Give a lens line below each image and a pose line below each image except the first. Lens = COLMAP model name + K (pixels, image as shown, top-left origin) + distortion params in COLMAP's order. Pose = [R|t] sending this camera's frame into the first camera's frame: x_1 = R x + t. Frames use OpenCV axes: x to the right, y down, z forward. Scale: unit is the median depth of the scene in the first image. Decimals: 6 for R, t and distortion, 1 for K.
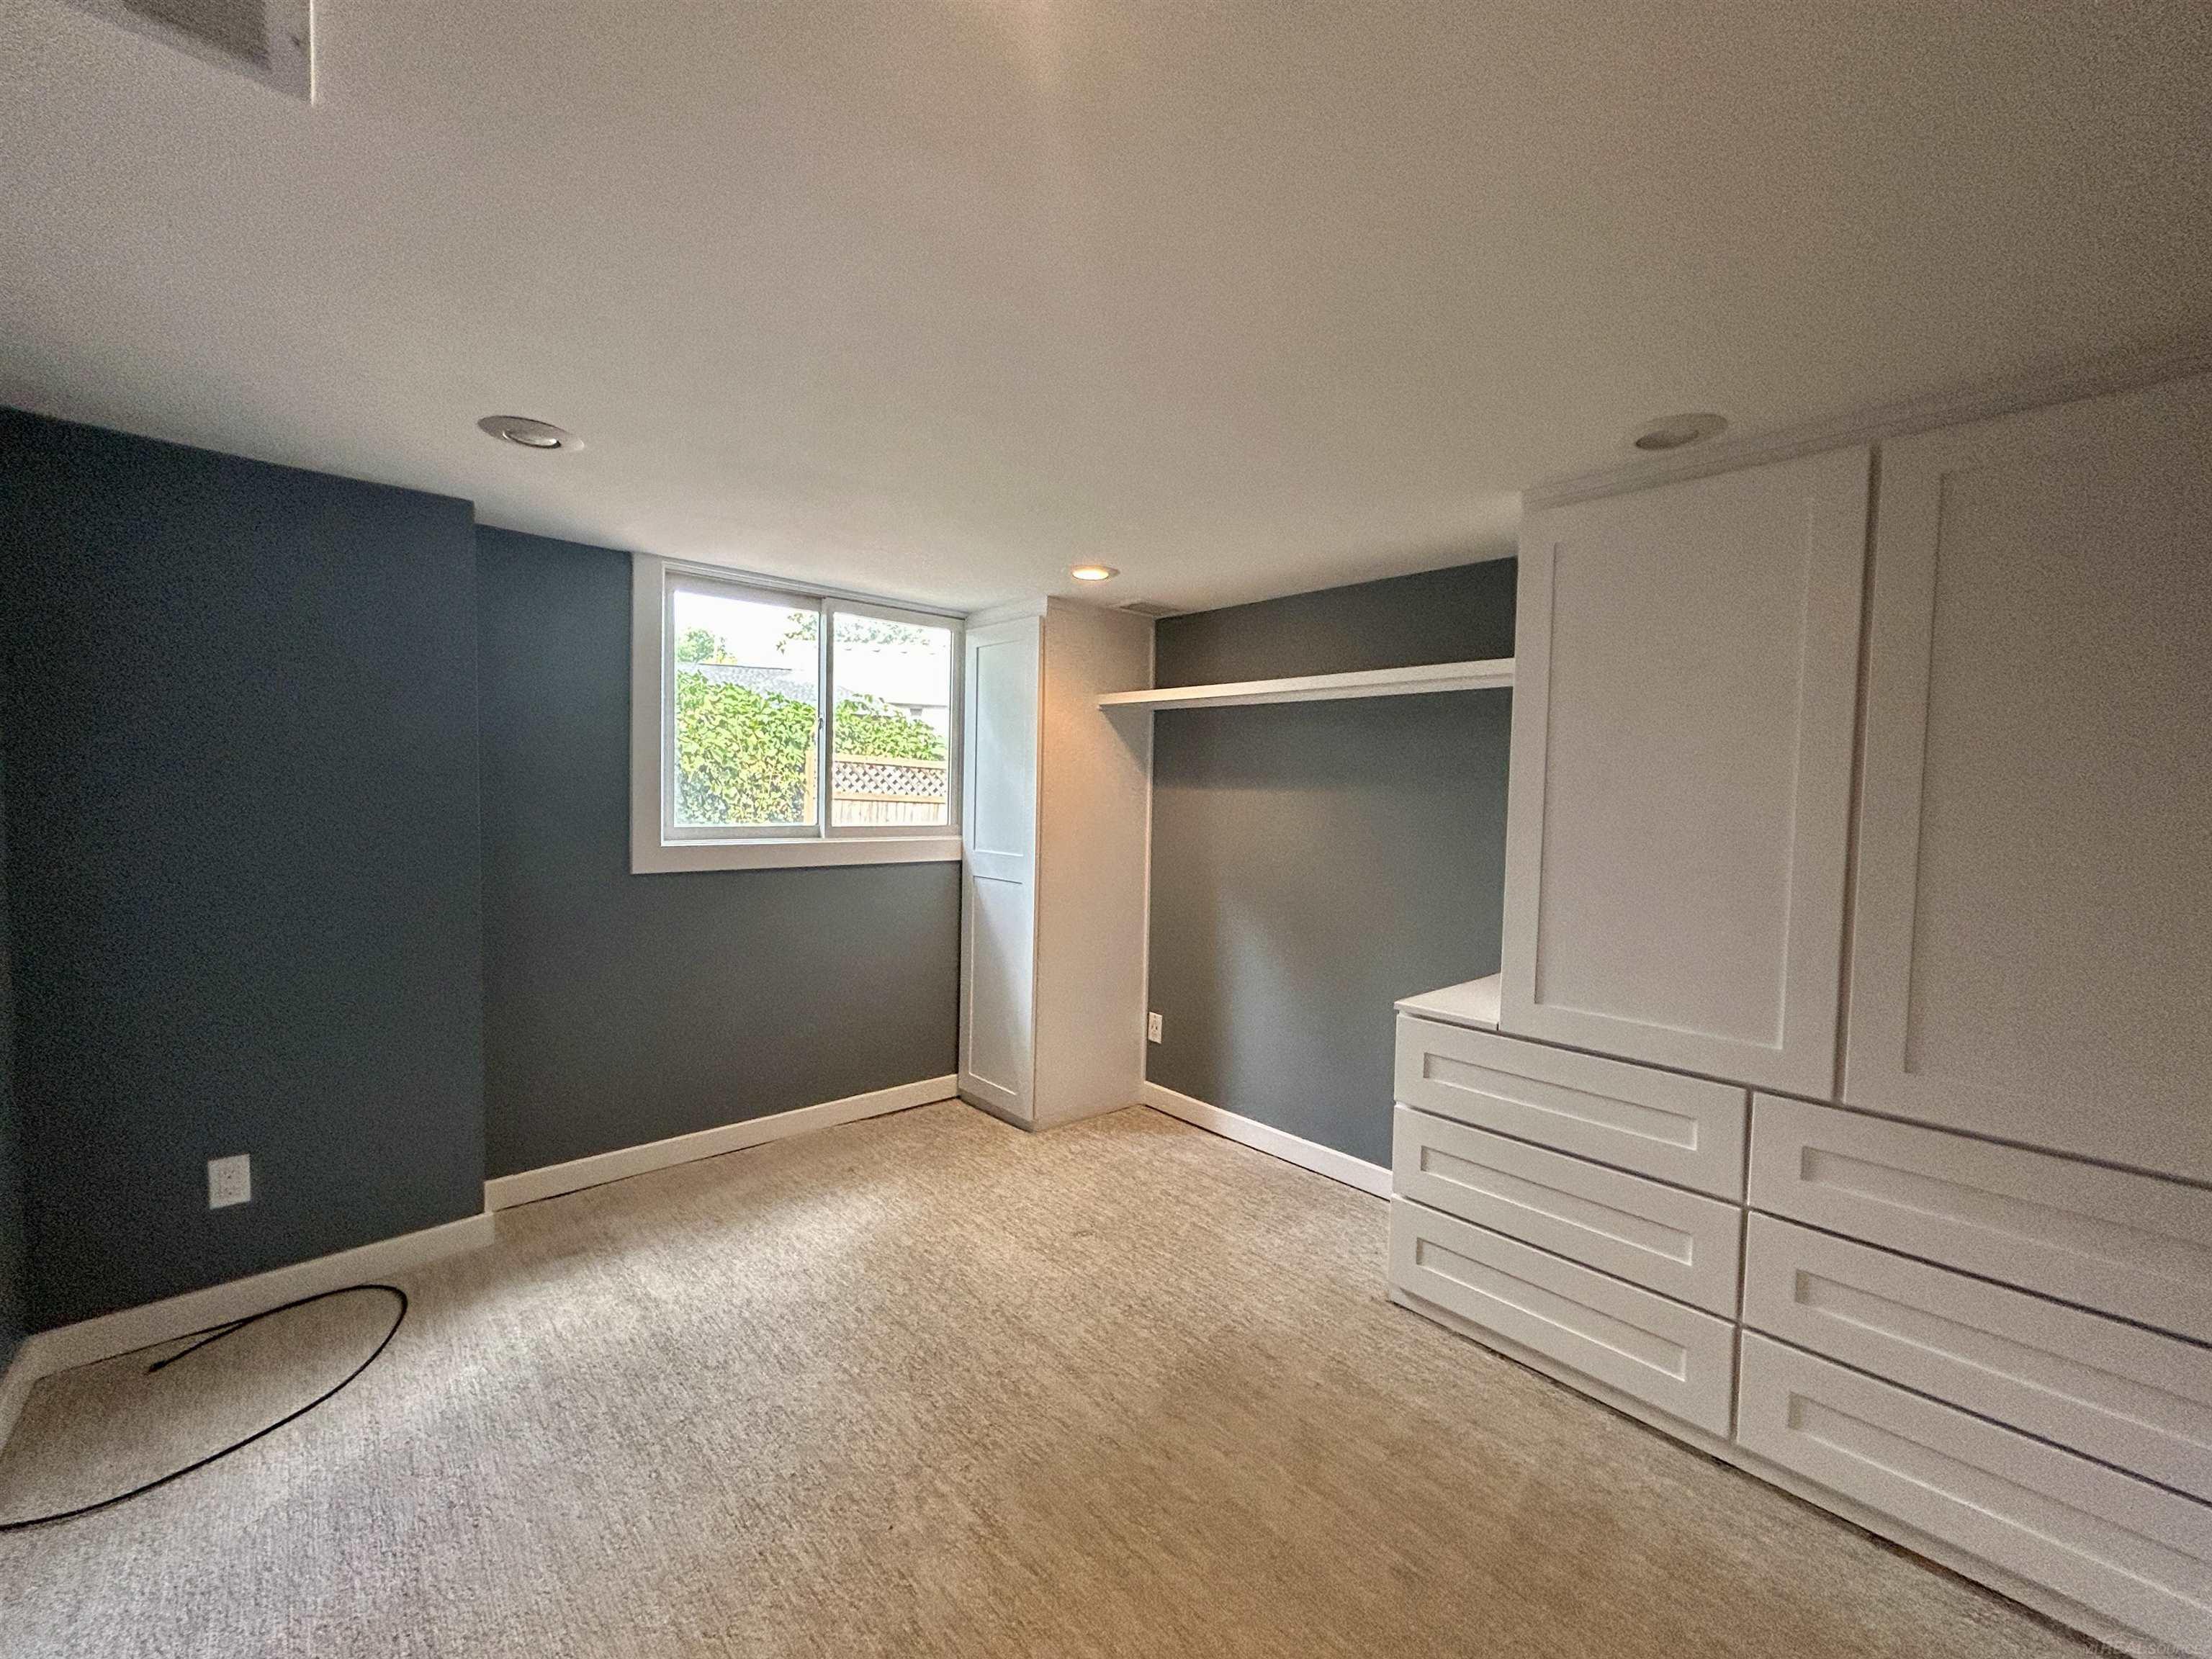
lens RADIAL K [[897.5, 0, 1101.7], [0, 897.5, 827.8], [0, 0, 1]] dist [-0.000438, 0.000389]
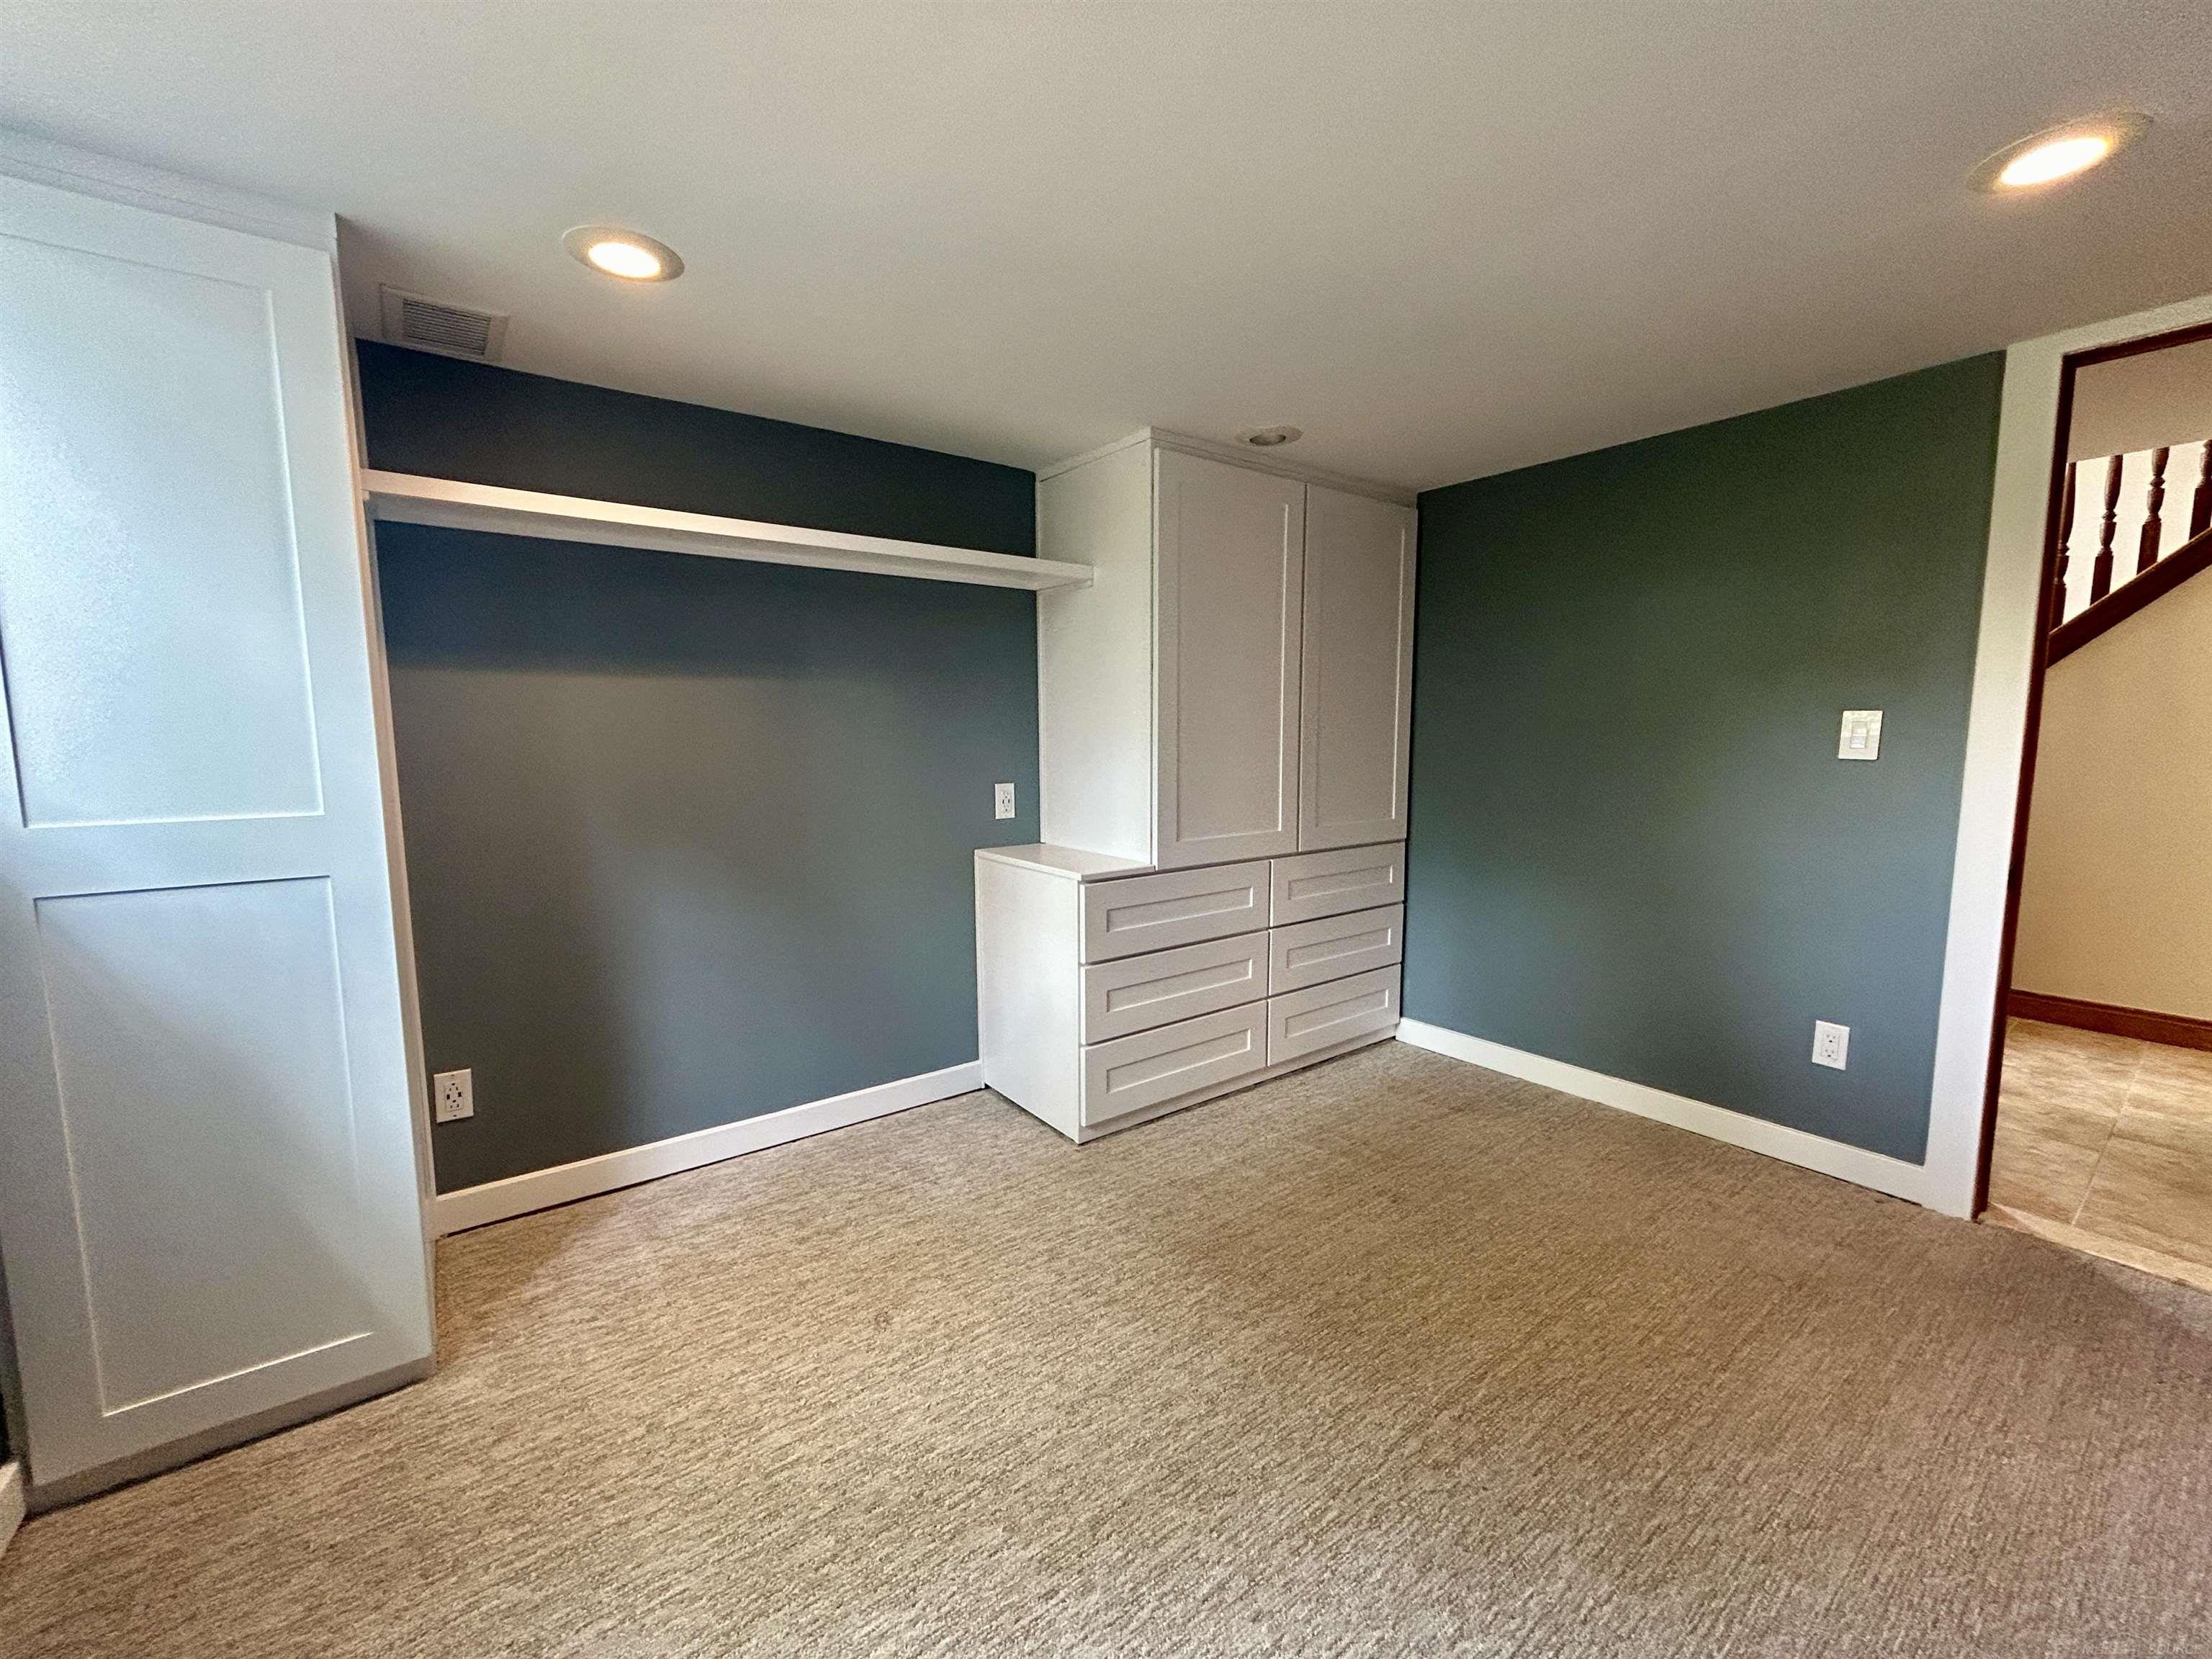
lens RADIAL K [[897.5, 0, 1101.7], [0, 897.5, 827.8], [0, 0, 1]] dist [-0.000438, 0.000389]
pose [[0.093956, -0.134906, 0.986394, -0.689531], [0.048958, 0.990204, 0.130764, 0.000244], [-0.994372, 0.036006, 0.099640, 0.826274]]
